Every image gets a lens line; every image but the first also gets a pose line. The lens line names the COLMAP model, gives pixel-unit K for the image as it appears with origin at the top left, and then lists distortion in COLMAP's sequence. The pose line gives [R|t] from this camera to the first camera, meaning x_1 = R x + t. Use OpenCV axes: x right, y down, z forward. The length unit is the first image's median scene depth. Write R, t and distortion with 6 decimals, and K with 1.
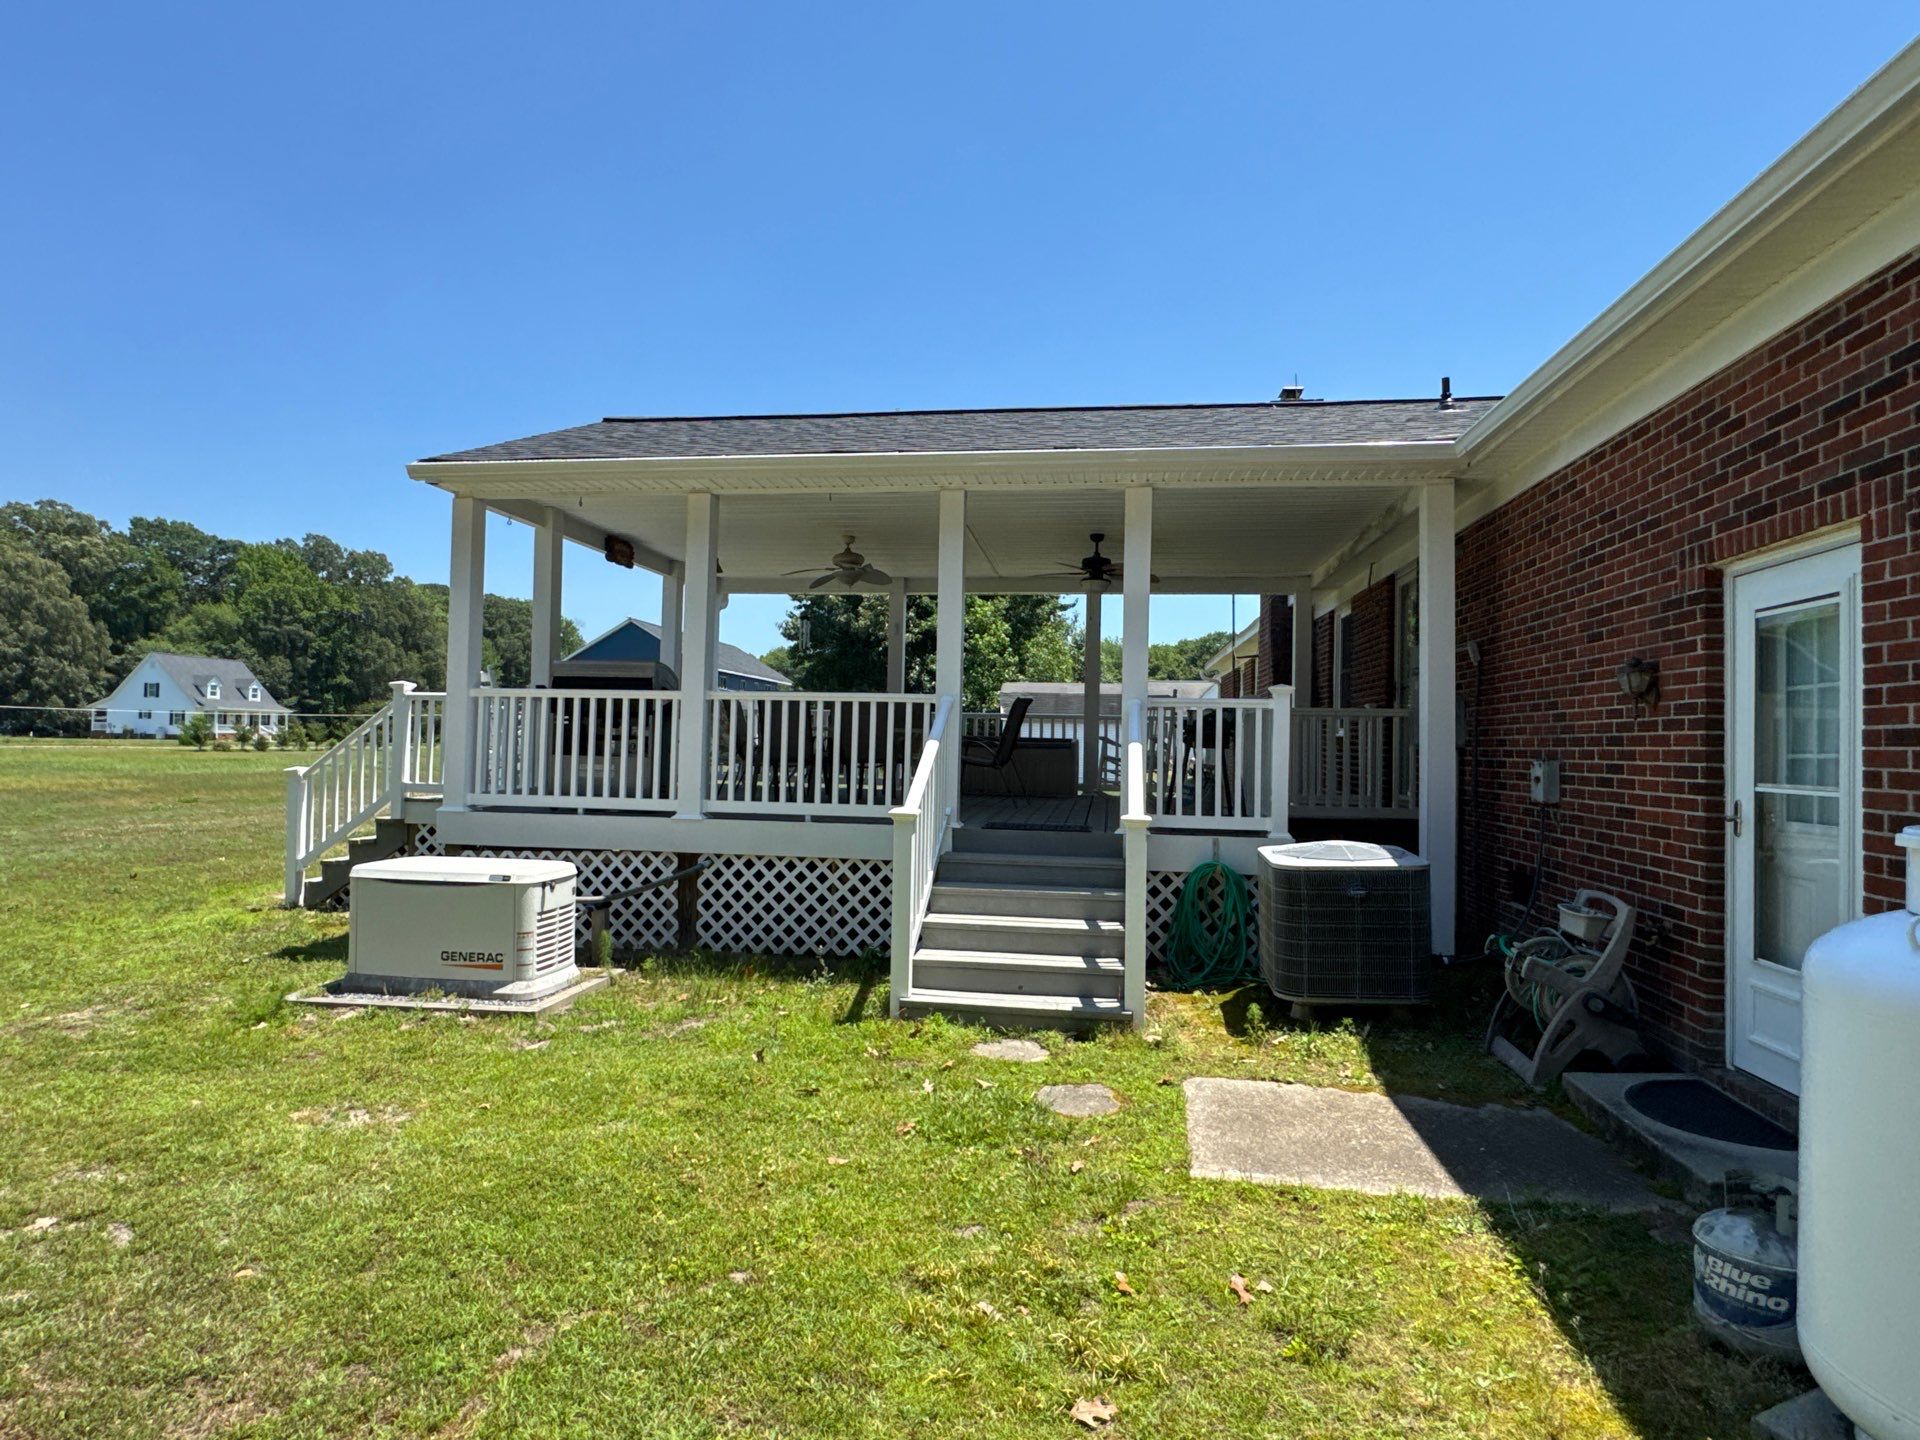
lens RADIAL K [[1034.0, 0, 947.9], [0, 1034.0, 714.7], [0, 0, 1]] dist [-0.000810, 0.001151]
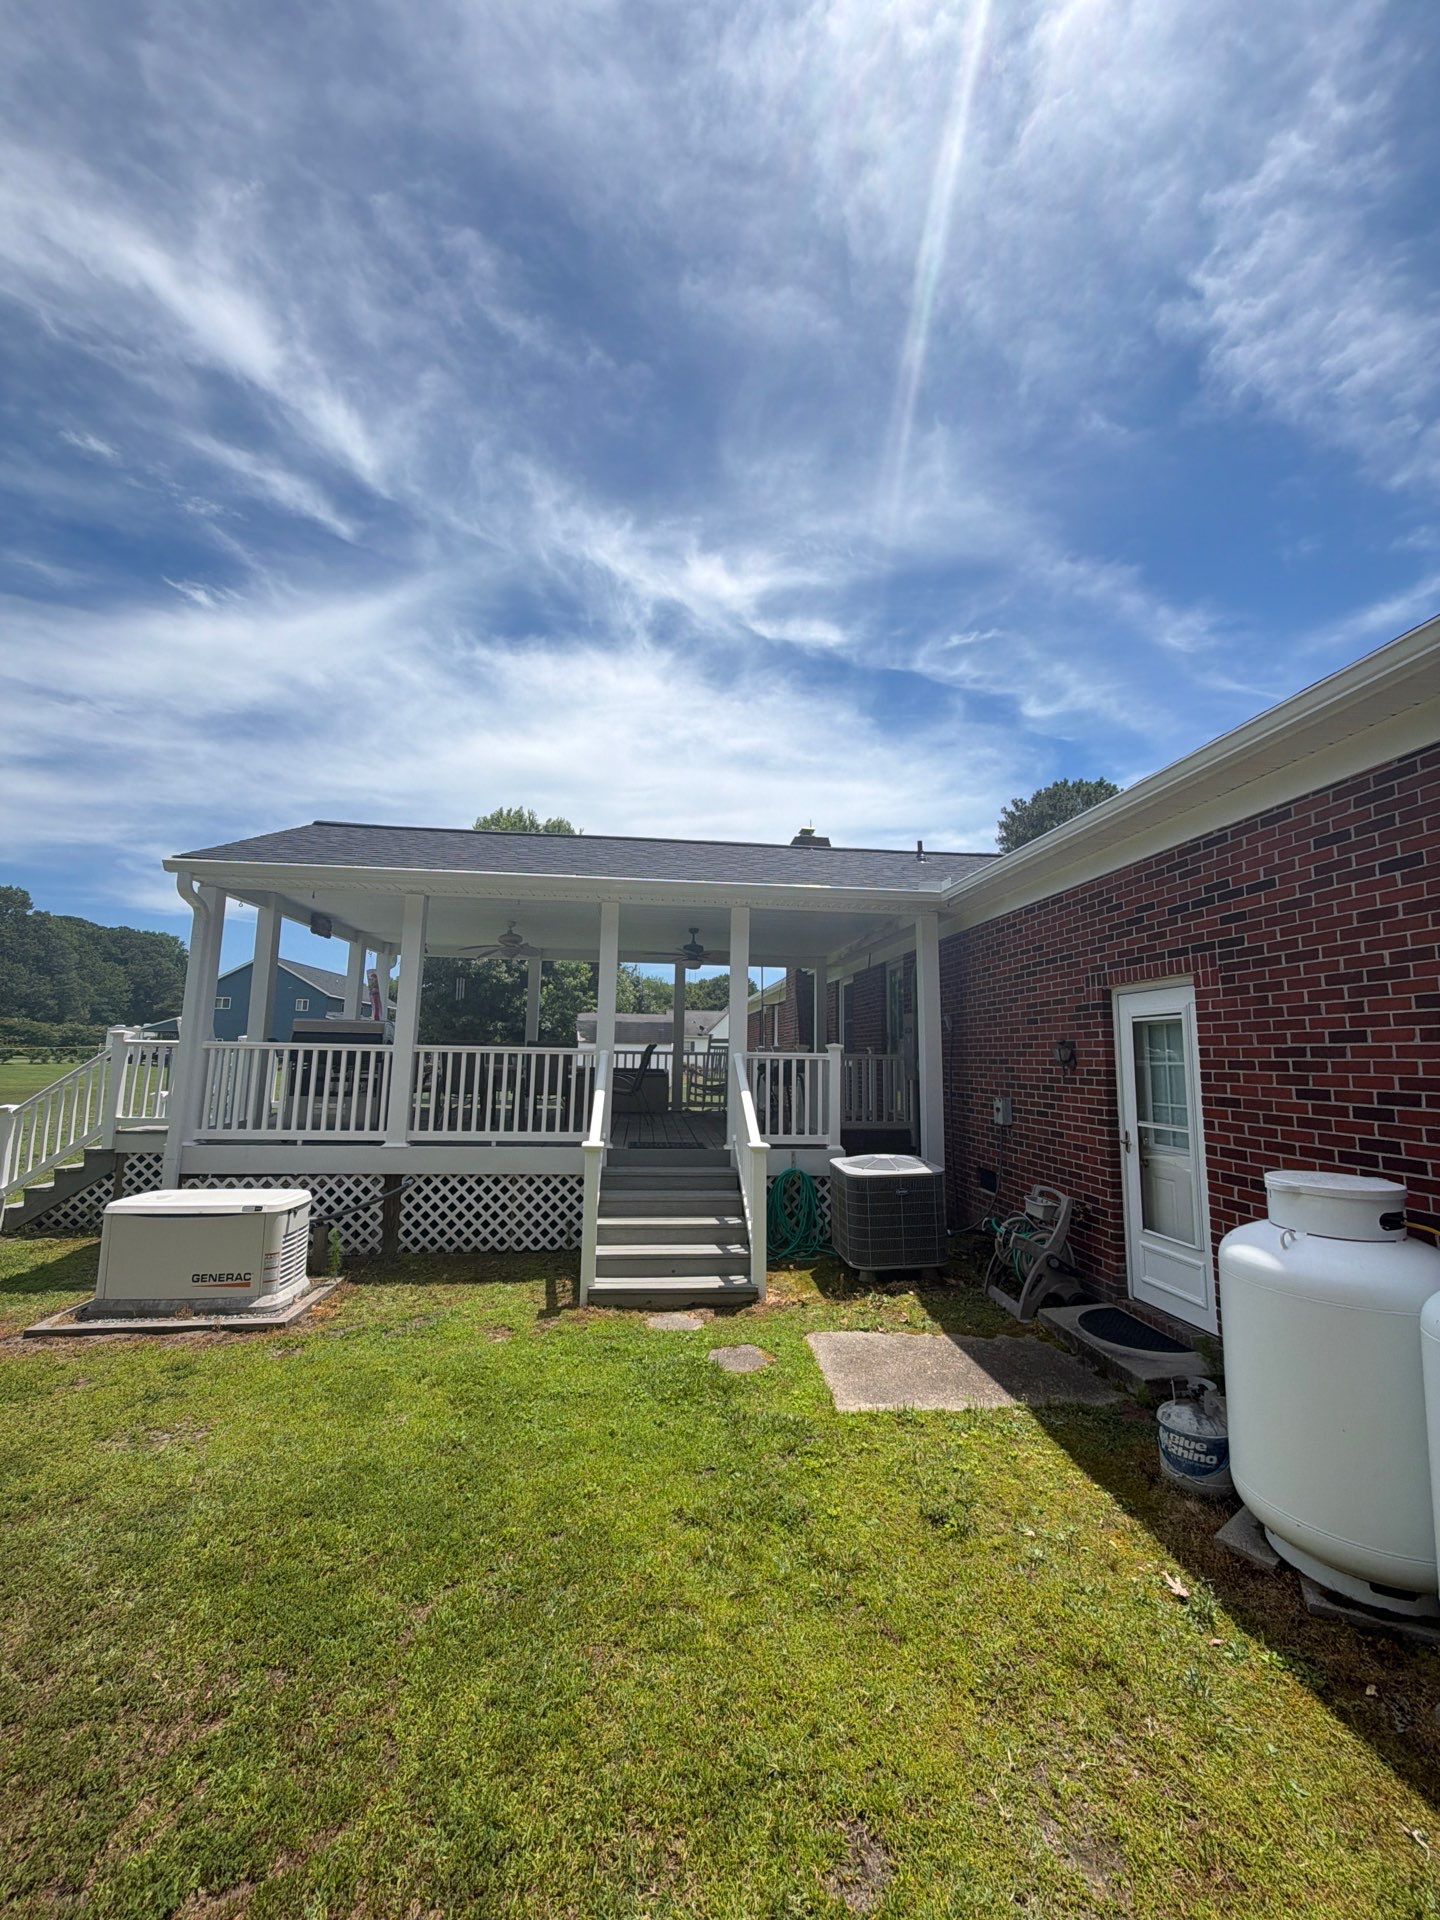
lens RADIAL K [[766.7, 0, 719.5], [0, 766.7, 955.9], [0, 0, 1]] dist [-0.000367, 0.000345]
pose [[0.968569, 0.029393, 0.247003, -0.139213], [-0.004915, 0.995062, -0.099137, -0.054287], [-0.248697, 0.094807, 0.963930, -0.037892]]
